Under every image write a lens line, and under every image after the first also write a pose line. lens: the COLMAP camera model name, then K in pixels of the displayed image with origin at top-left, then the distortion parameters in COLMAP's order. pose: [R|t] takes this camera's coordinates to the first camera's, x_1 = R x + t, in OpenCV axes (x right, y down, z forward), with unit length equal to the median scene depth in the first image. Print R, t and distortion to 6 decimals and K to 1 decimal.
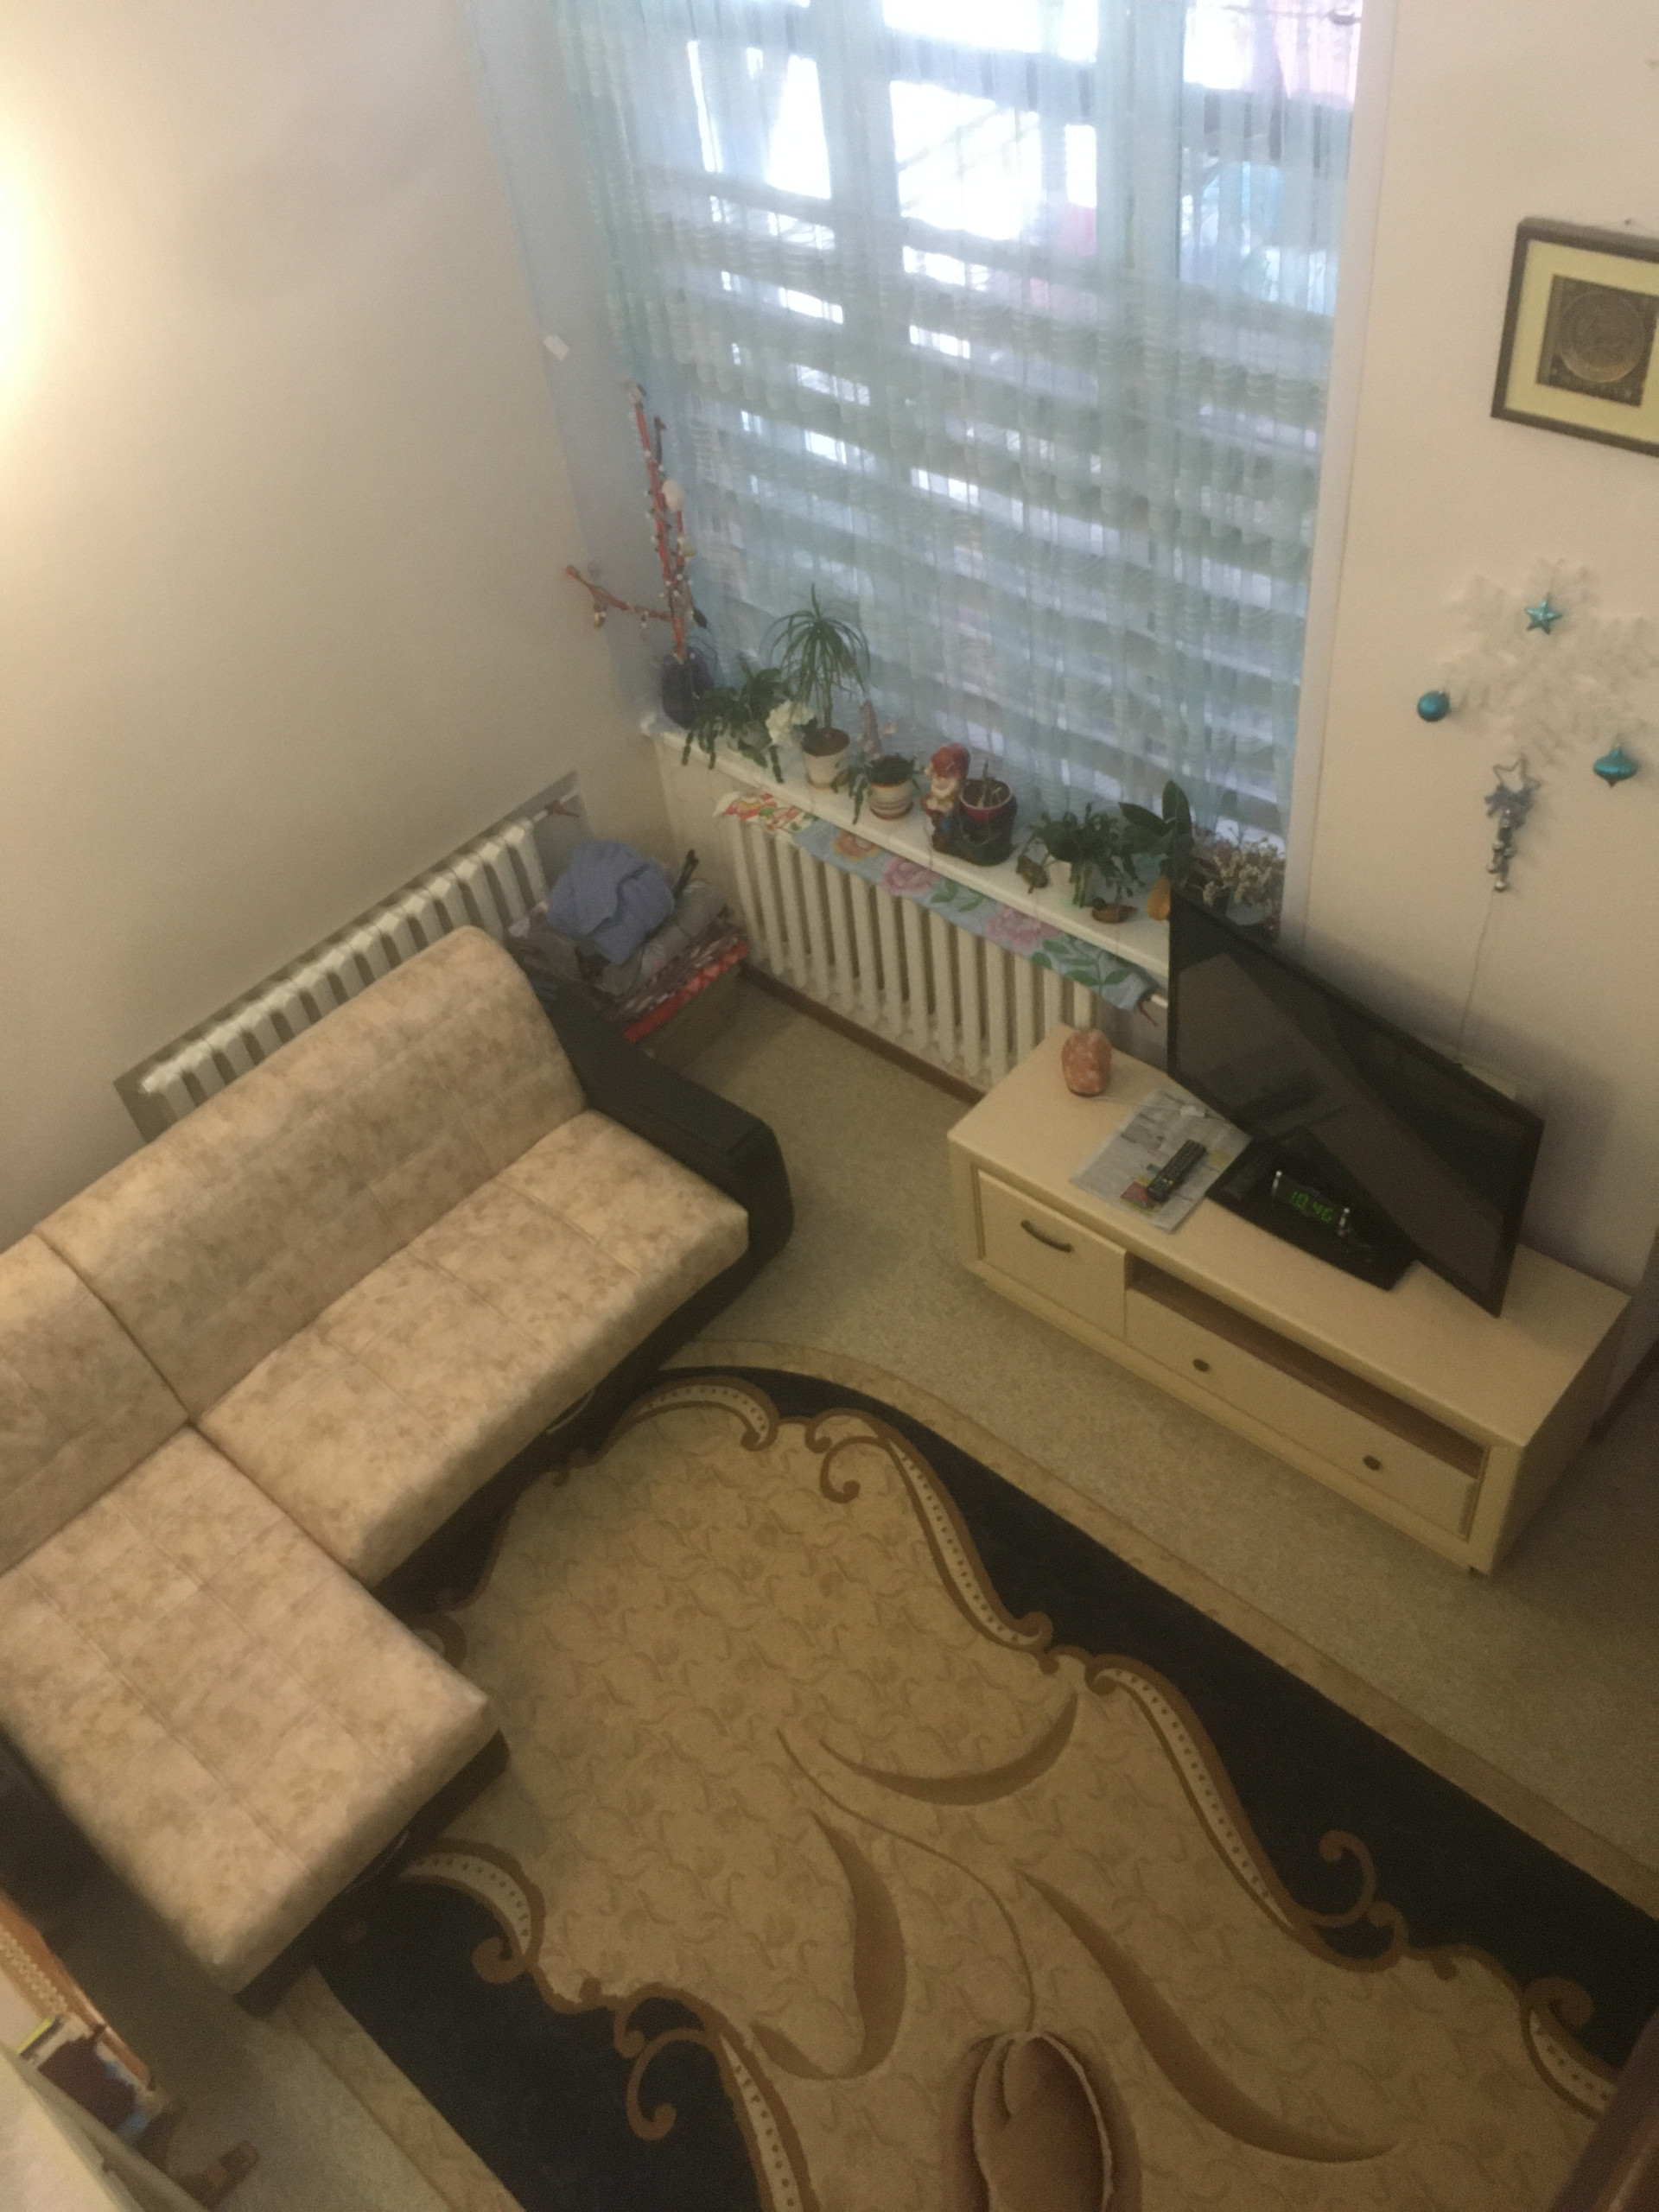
lens RADIAL K [[1885.3, 0, 827.8], [0, 1885.3, 1097.5], [0, 0, 1]] dist [0.073839, -0.097243]
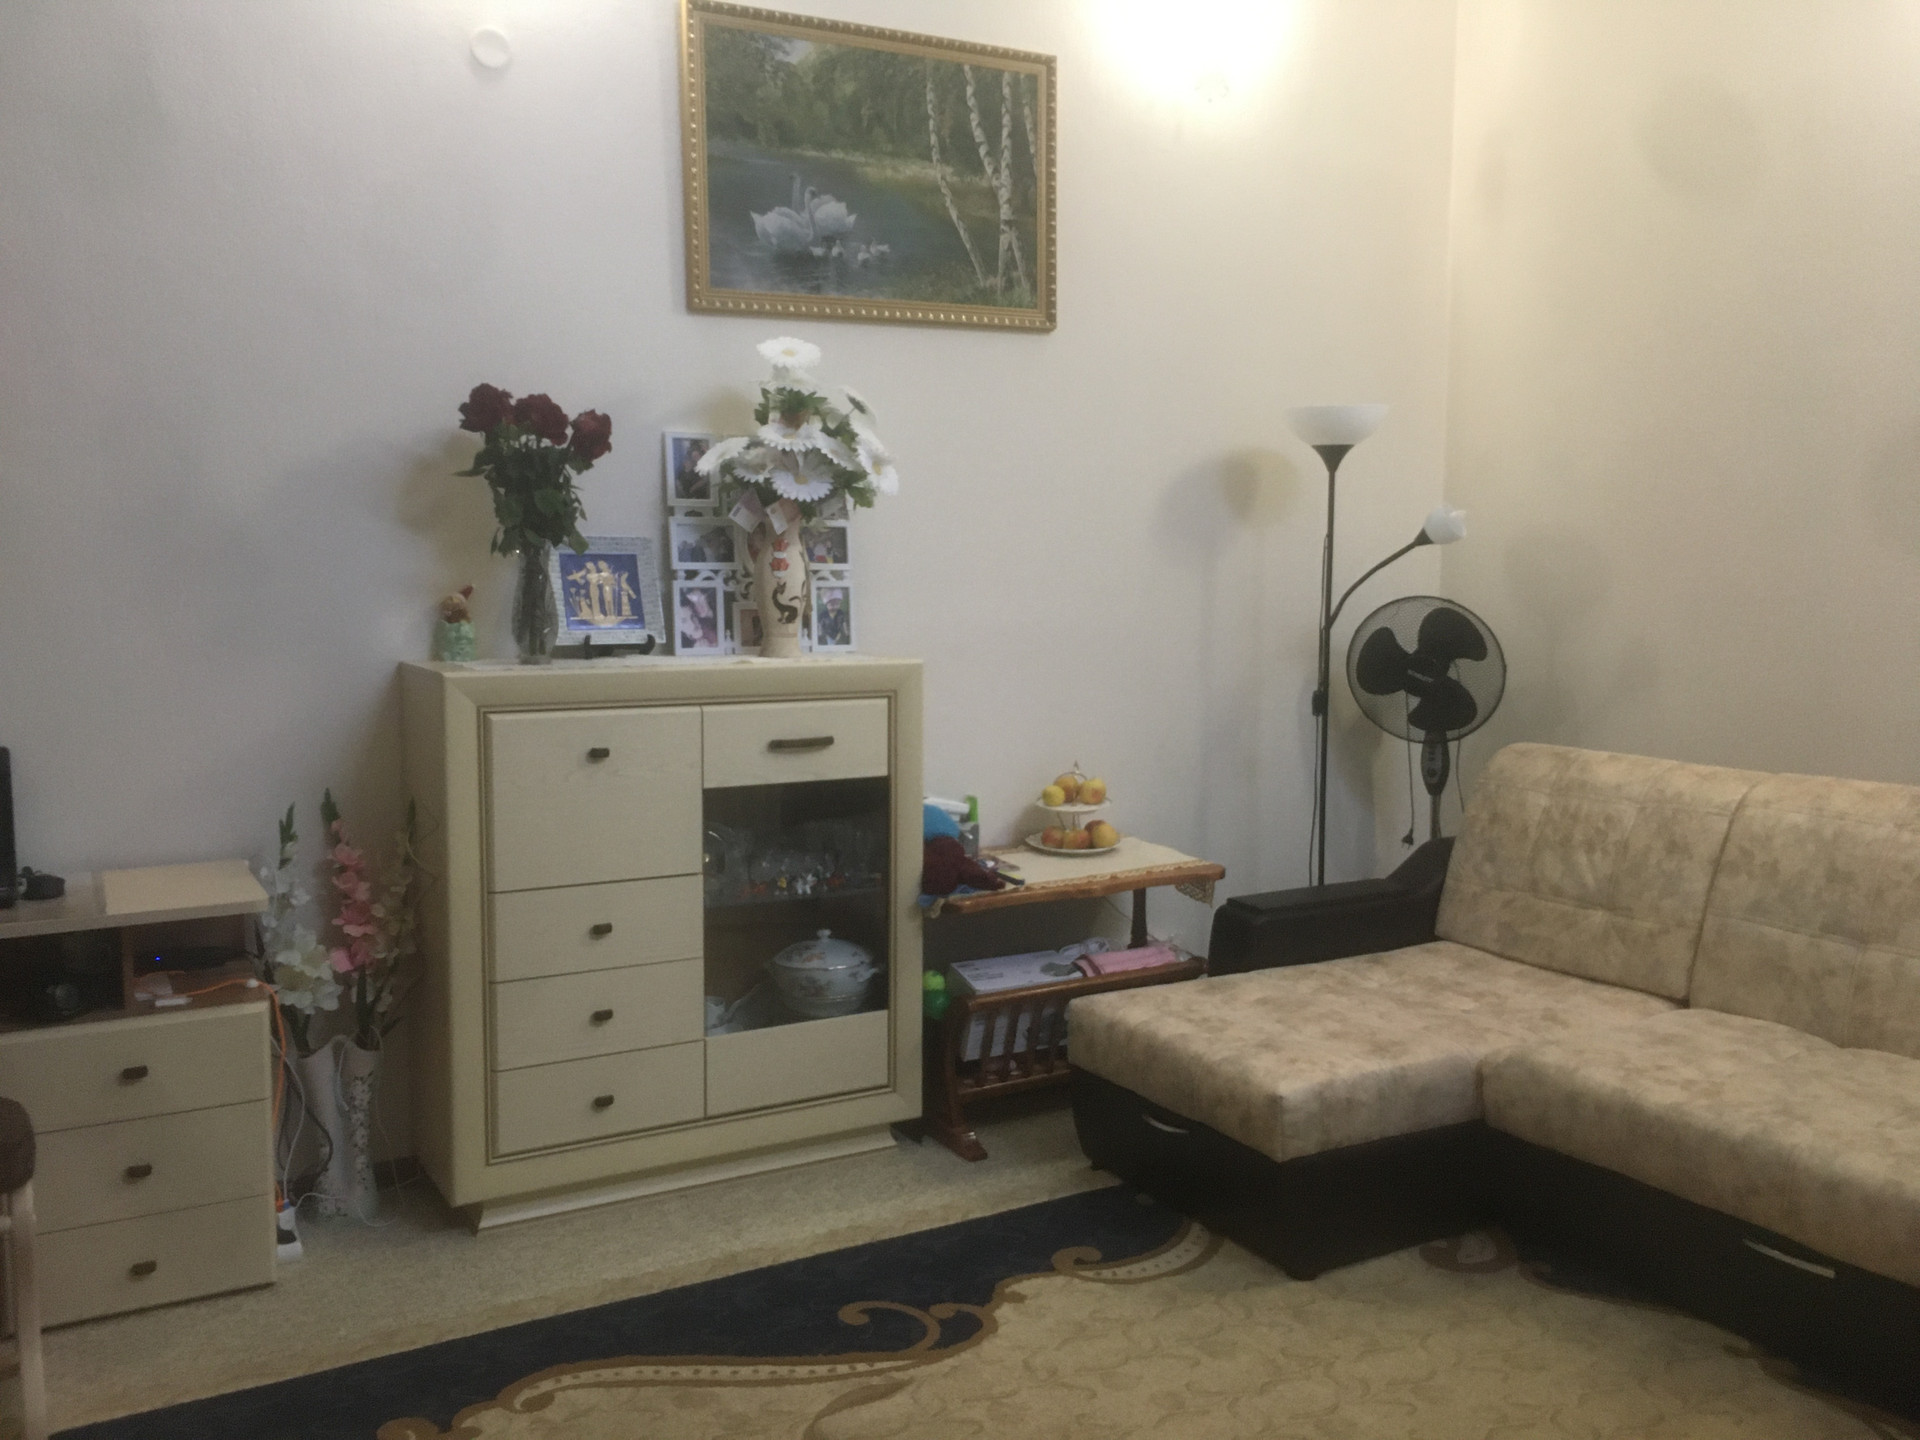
lens RADIAL K [[1636.4, 0, 960.8], [0, 1636.4, 721.0], [0, 0, 1]] dist [0.073839, -0.097243]
pose [[-0.307014, 0.208354, -0.928618, 0.465835], [-0.657406, 0.659109, 0.365231, 0.020368], [0.688157, 0.722610, -0.065383, 0.716516]]
